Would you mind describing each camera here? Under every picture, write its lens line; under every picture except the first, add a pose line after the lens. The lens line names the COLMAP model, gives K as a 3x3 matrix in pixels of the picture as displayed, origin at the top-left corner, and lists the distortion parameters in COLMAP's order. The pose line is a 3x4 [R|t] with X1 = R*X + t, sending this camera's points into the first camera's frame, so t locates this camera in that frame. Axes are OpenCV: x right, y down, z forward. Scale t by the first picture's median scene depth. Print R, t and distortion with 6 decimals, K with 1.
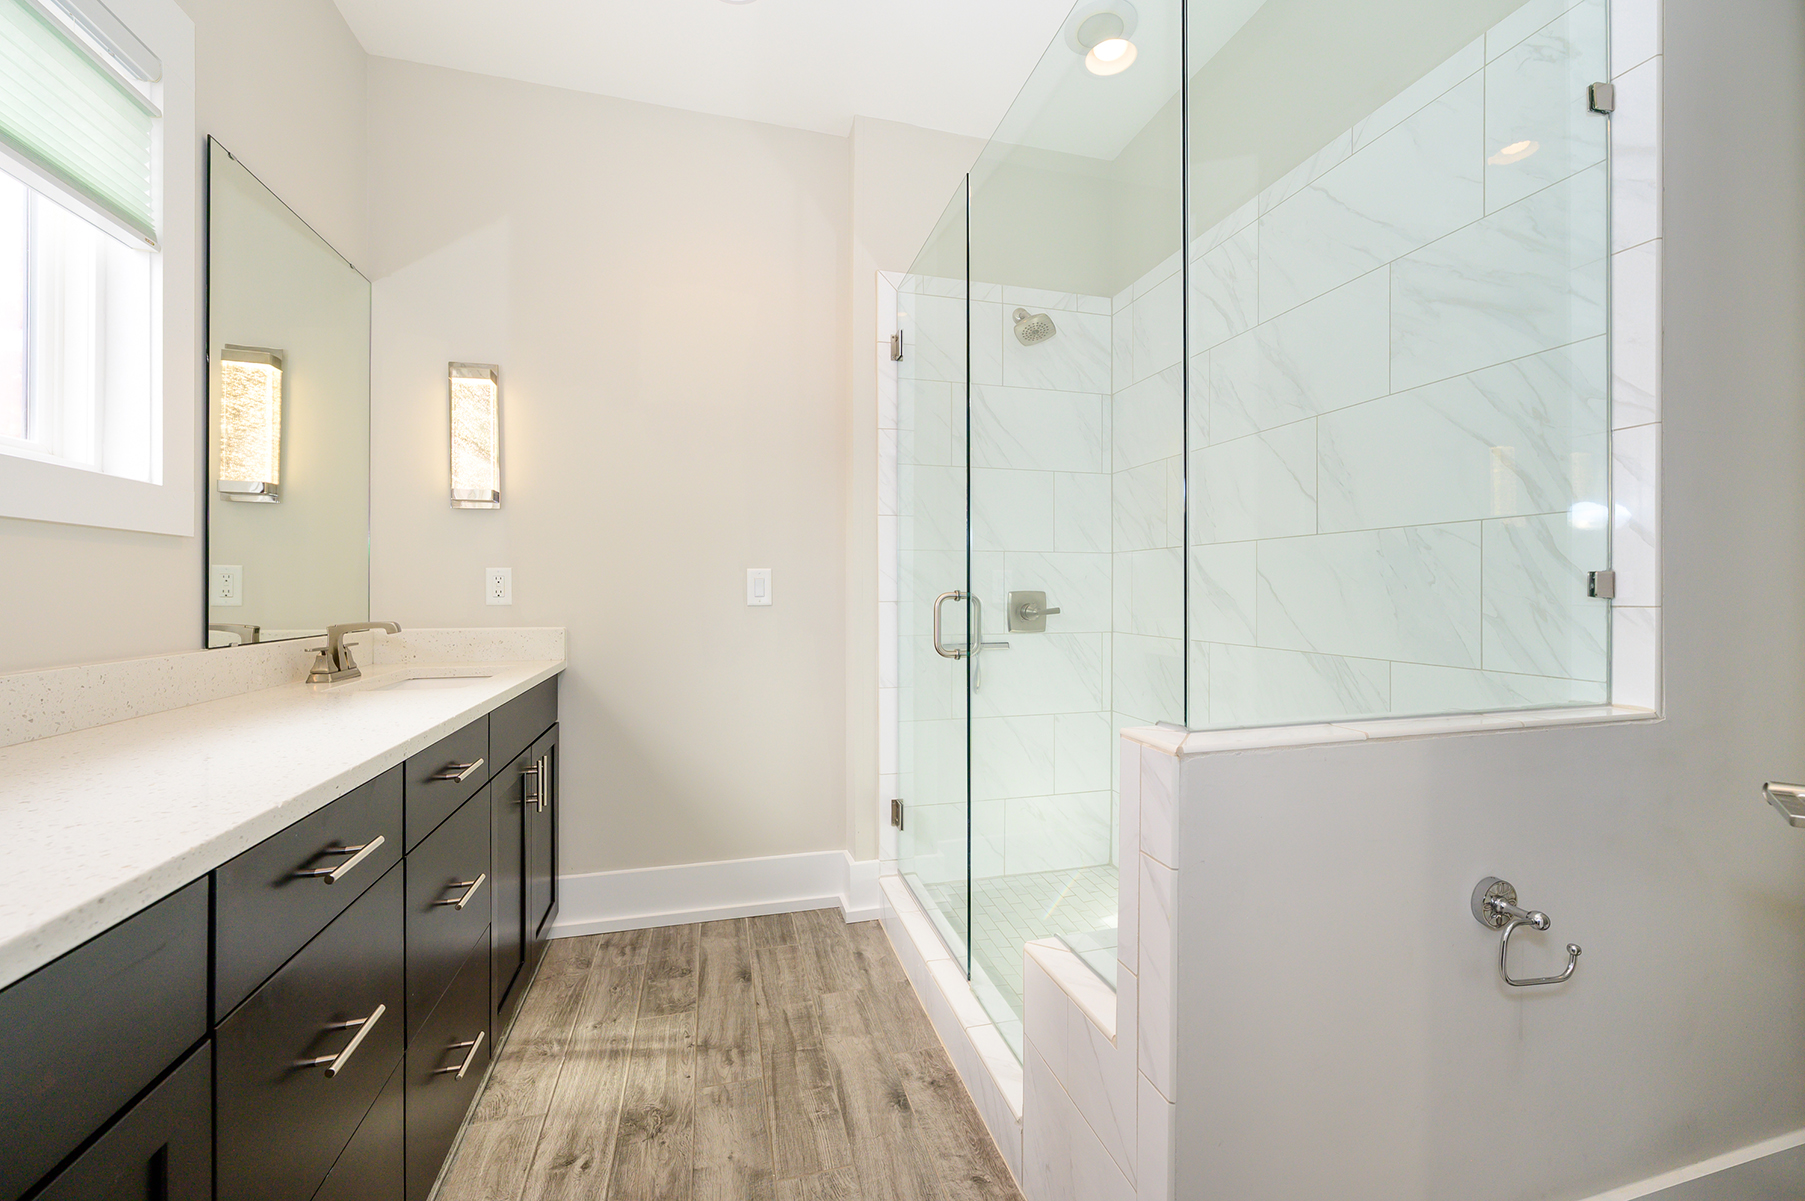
lens RADIAL K [[715.5, 0, 900.3], [0, 715.5, 596.5], [0, 0, 1]] dist [-0.002652, 0.000641]
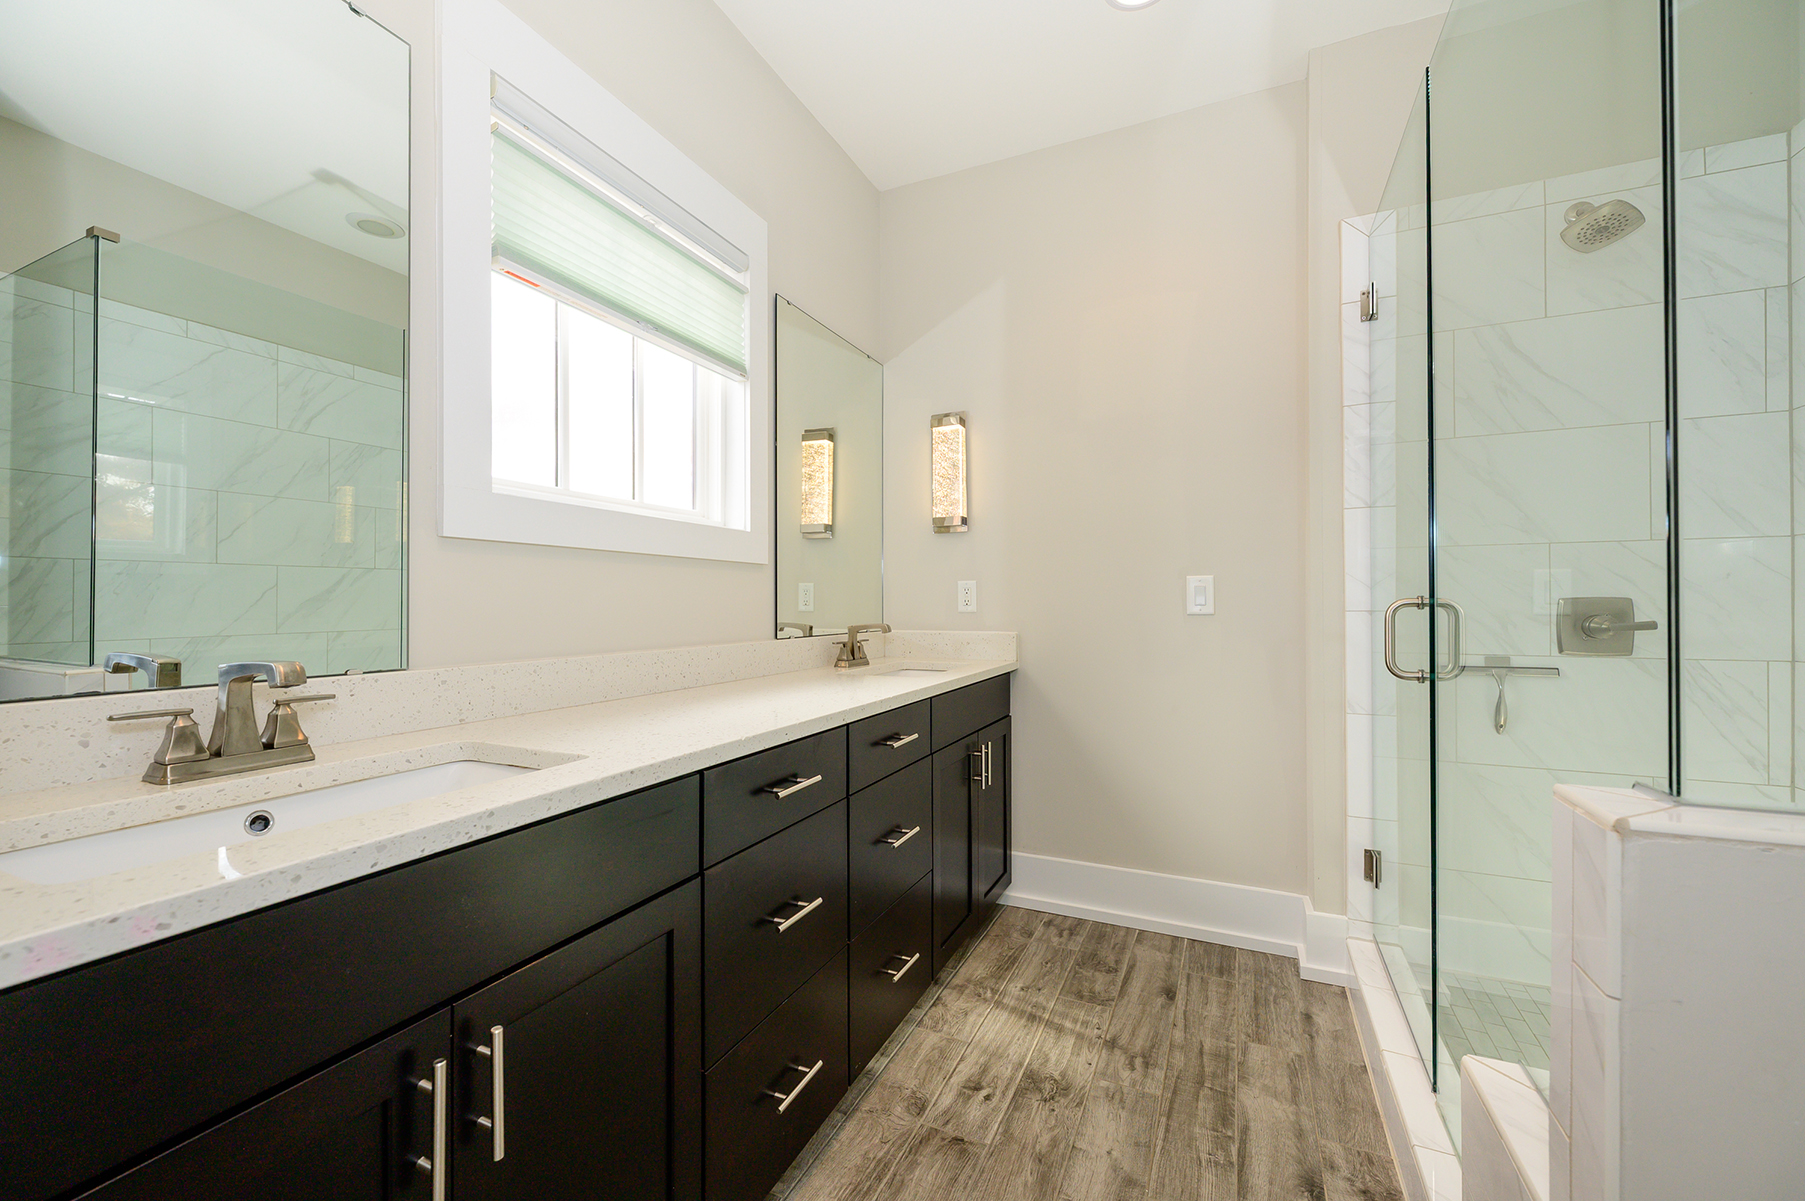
lens RADIAL K [[715.5, 0, 901.1], [0, 715.5, 607.7], [0, 0, 1]] dist [-0.002652, 0.000641]
pose [[0.765251, 0.001186, -0.643731, 0.148718], [-0.001216, 0.999999, 0.000396, 0.005059], [0.643731, 0.000480, 0.765252, 0.021164]]
